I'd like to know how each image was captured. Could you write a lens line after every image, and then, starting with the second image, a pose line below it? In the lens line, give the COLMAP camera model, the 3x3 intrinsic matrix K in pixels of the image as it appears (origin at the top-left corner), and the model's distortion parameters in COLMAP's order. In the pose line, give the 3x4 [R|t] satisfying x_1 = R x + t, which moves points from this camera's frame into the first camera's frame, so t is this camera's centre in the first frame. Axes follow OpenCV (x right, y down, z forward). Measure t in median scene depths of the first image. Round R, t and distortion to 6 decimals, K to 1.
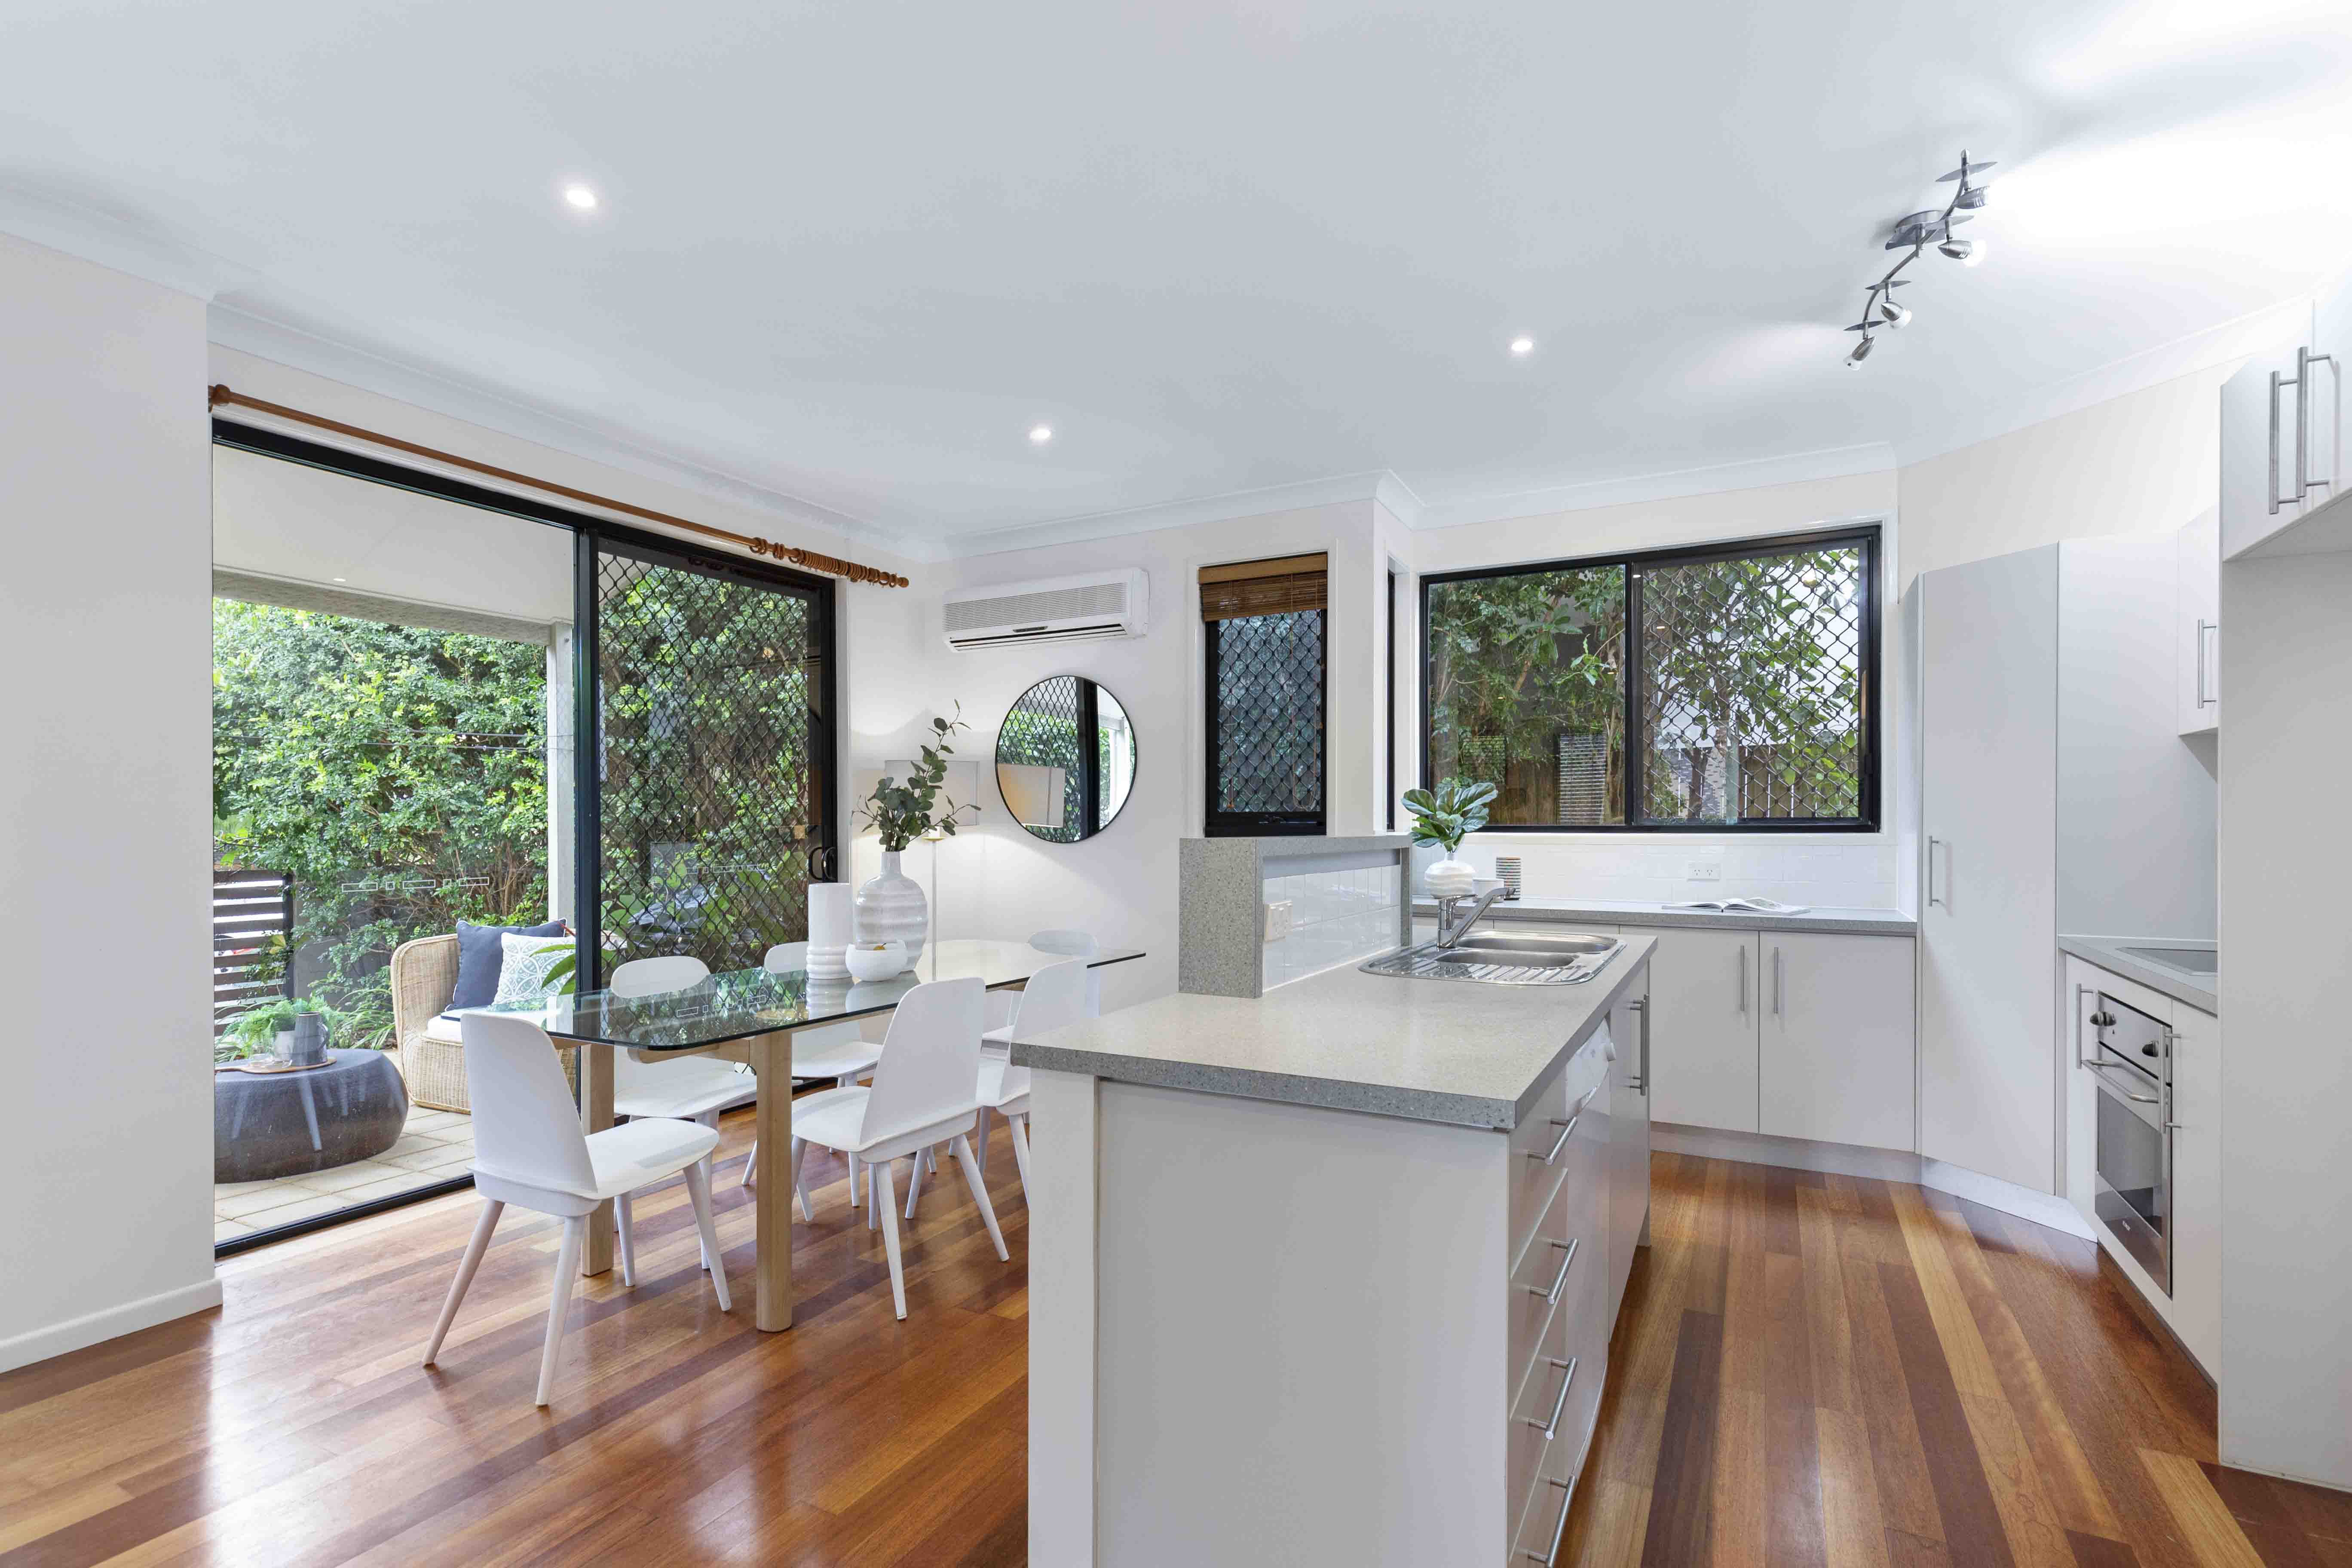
lens RADIAL K [[1143.5, 0, 1173.1], [0, 1143.5, 817.0], [0, 0, 1]] dist [0.000550, -0.000049]
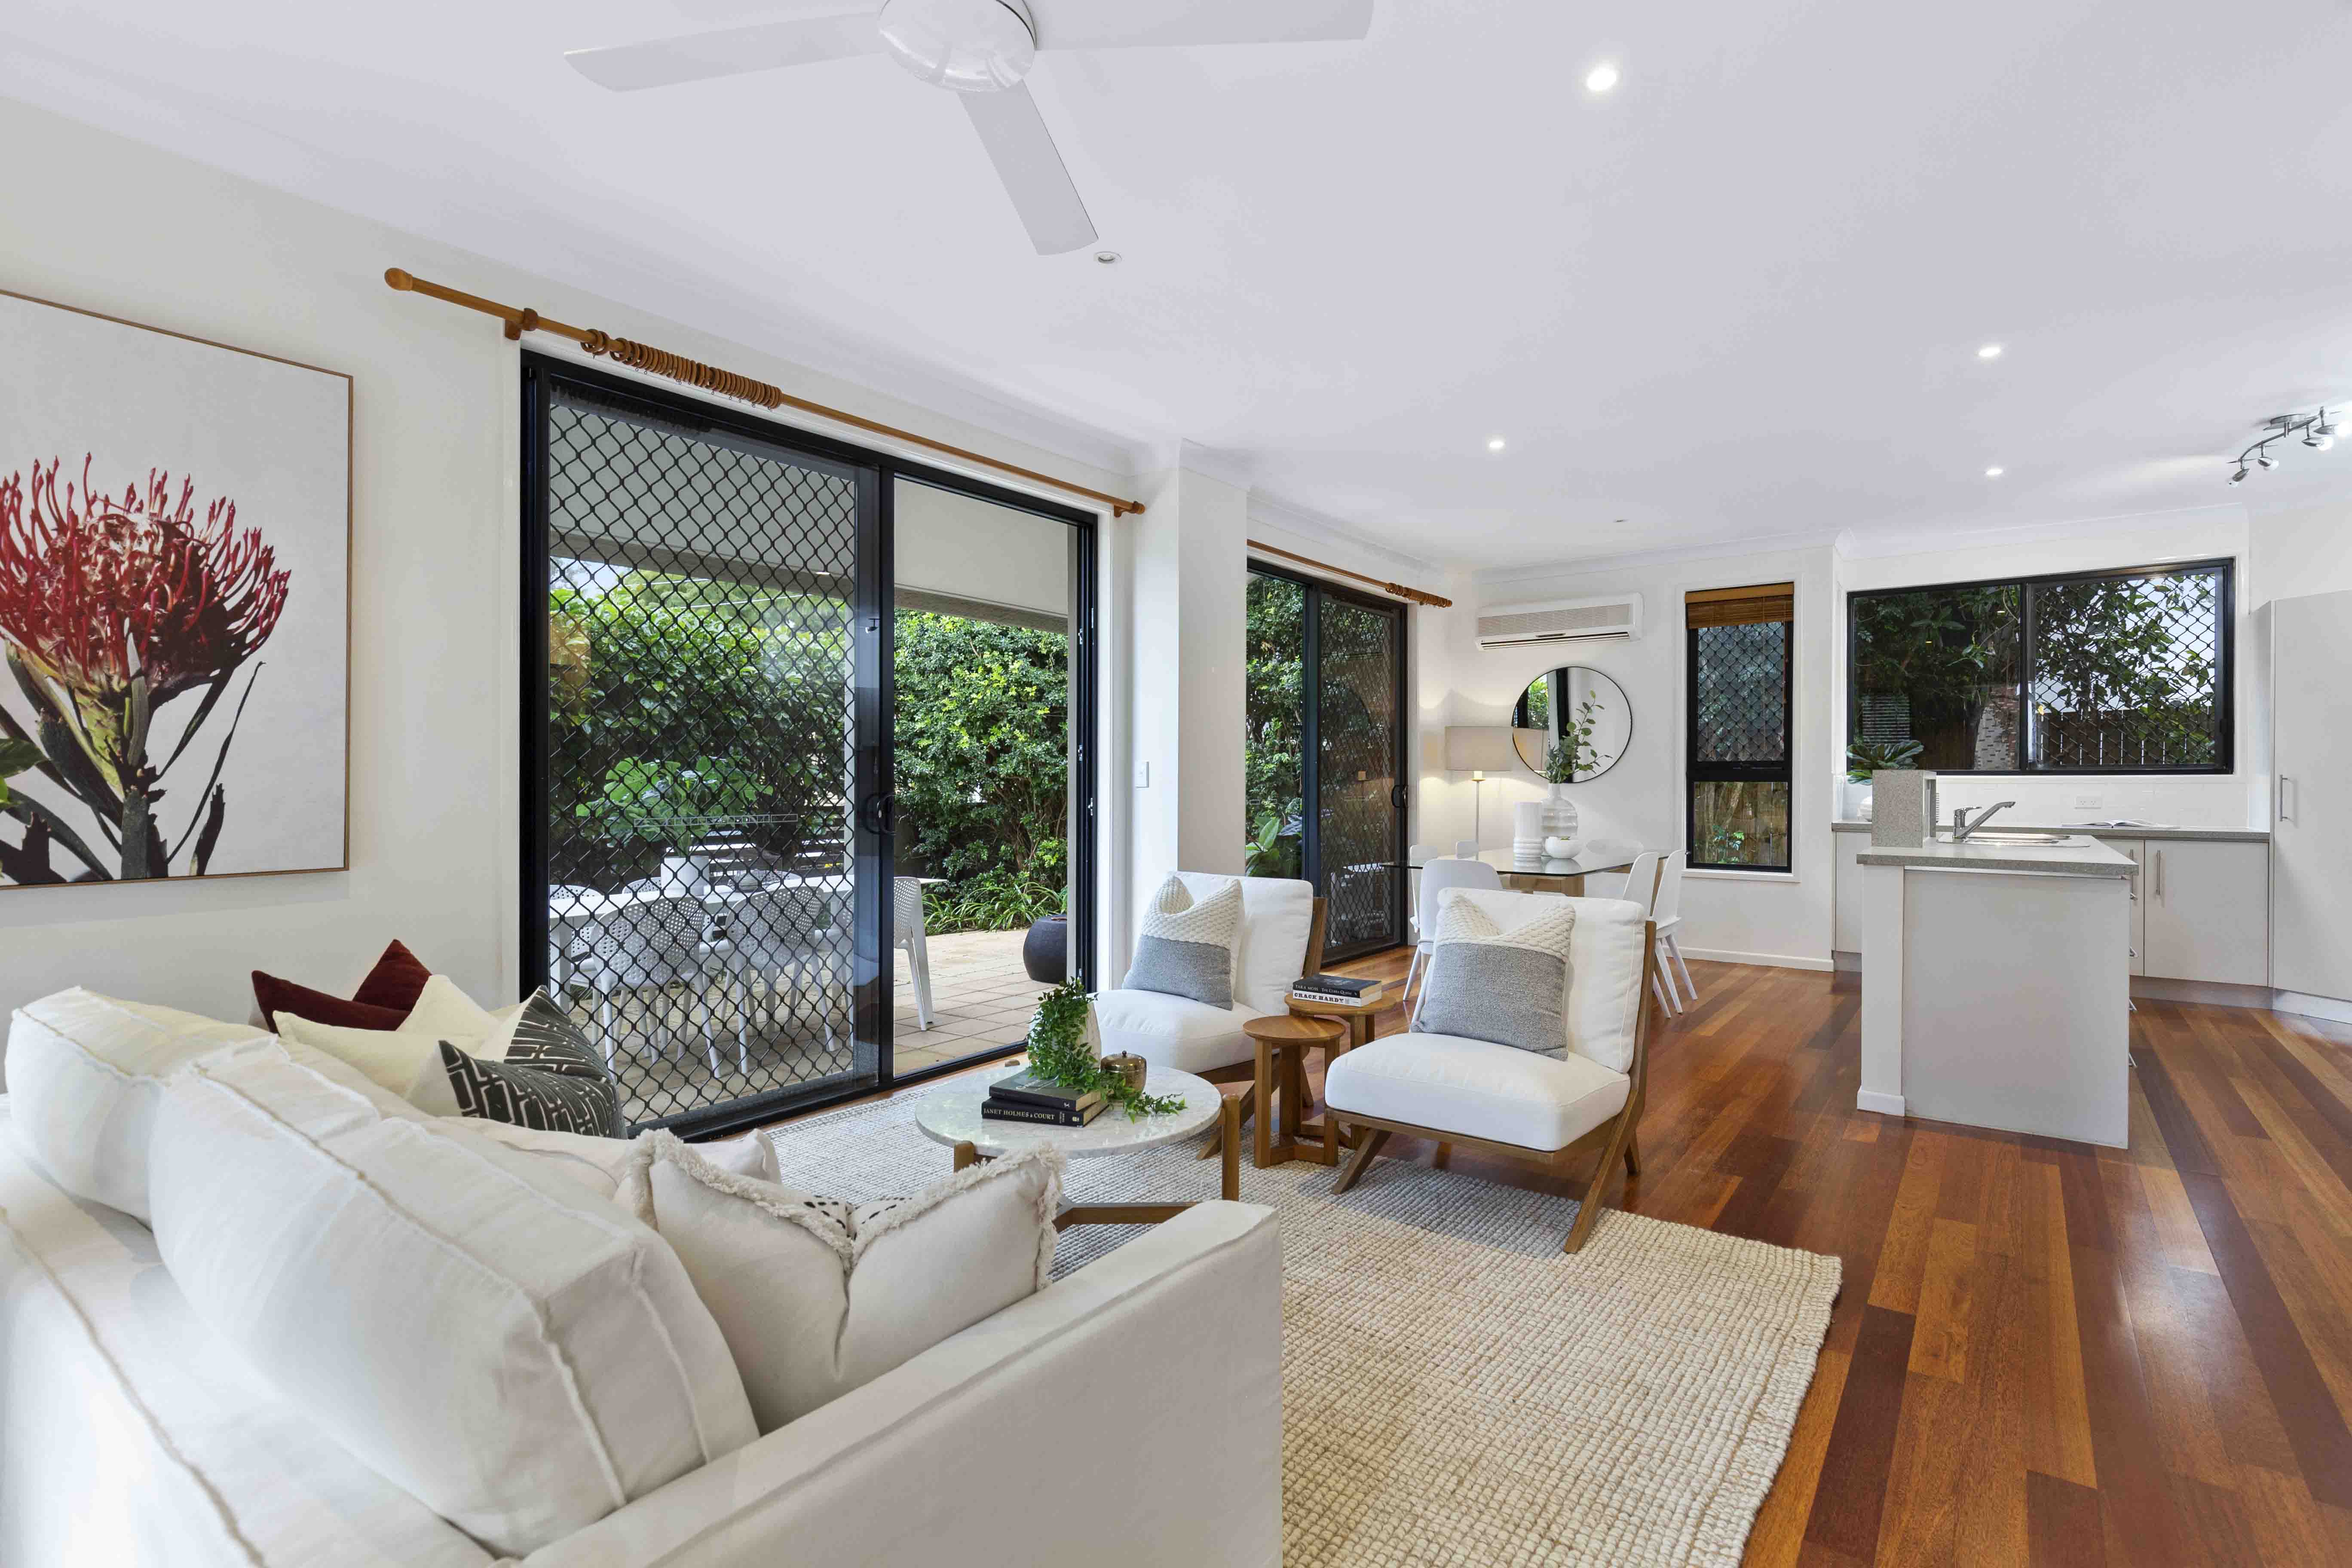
lens RADIAL K [[1101.9, 0, 1179.0], [0, 1101.9, 774.7], [0, 0, 1]] dist [-0.001129, -0.000760]
pose [[0.985053, 0.002013, -0.172240, -0.282912], [-0.001930, 0.999998, 0.000646, 0.009980], [0.172241, -0.000304, 0.985055, -0.370174]]
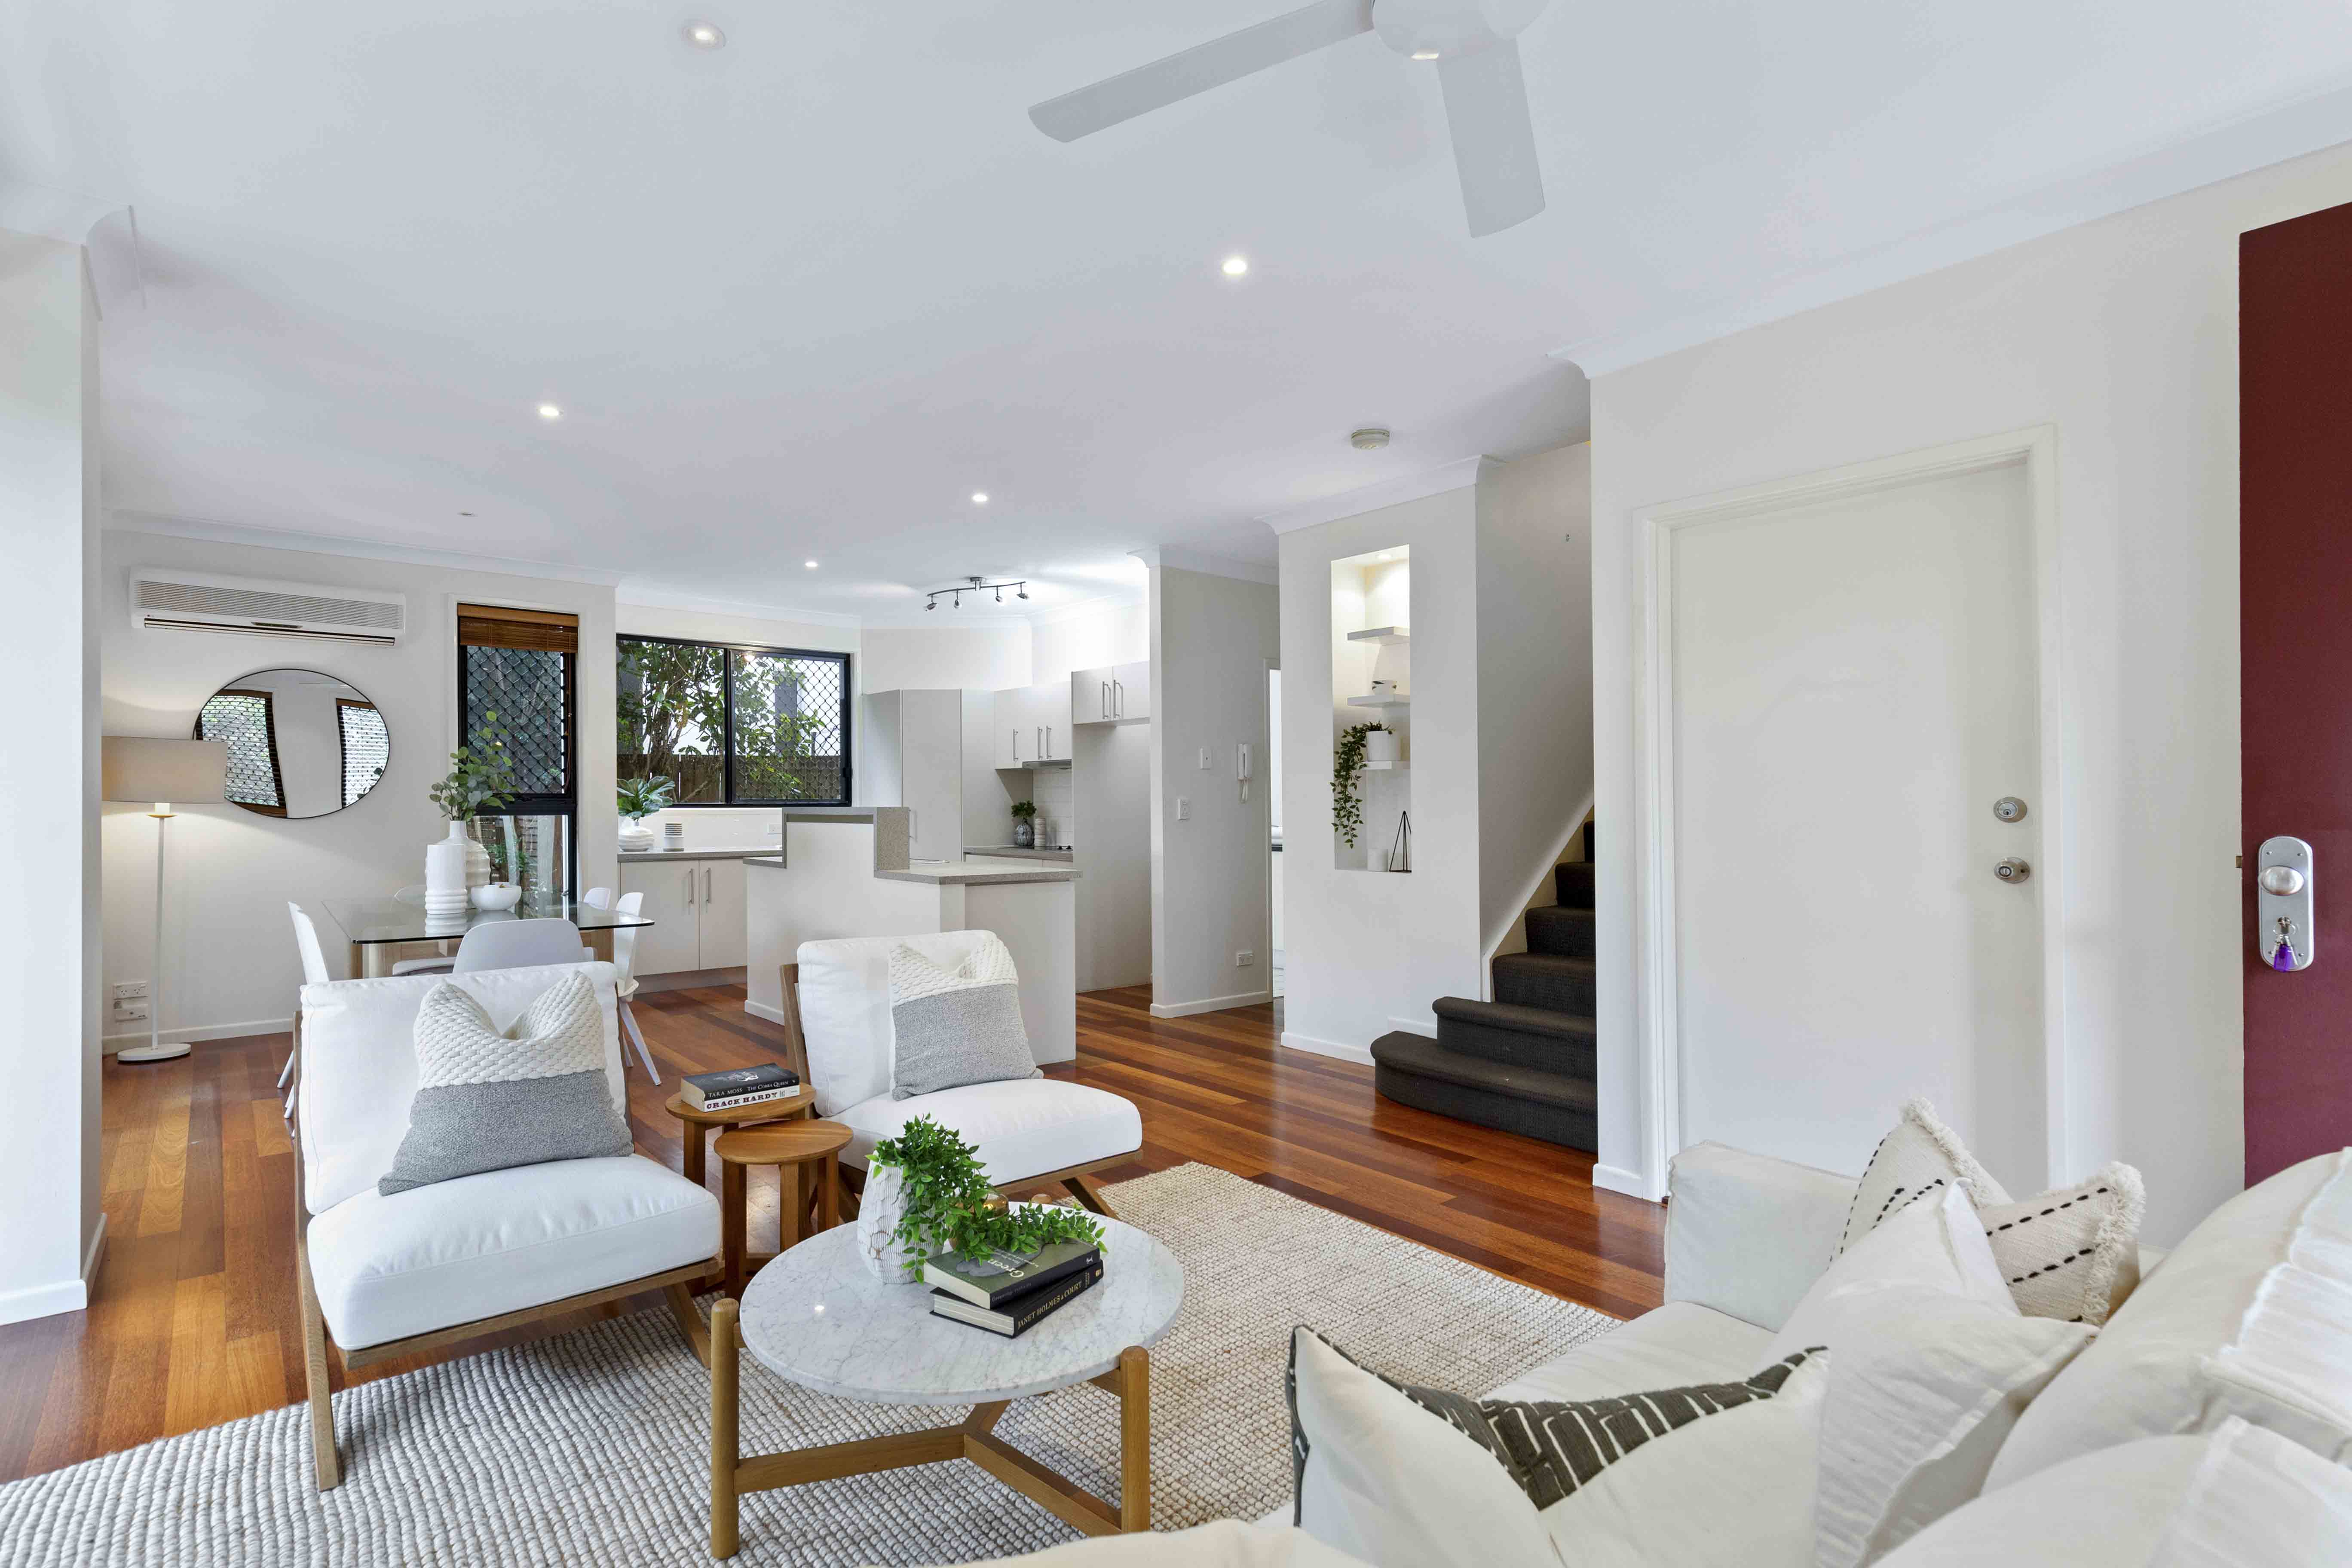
lens RADIAL K [[1104.3, 0, 1119.9], [0, 1104.3, 797.5], [0, 0, 1]] dist [0.003382, 0.000172]
pose [[0.419121, 0.008392, 0.907892, -0.612820], [-0.005286, 0.999963, -0.006803, 0.004485], [-0.907915, -0.001948, 0.419150, -0.155618]]
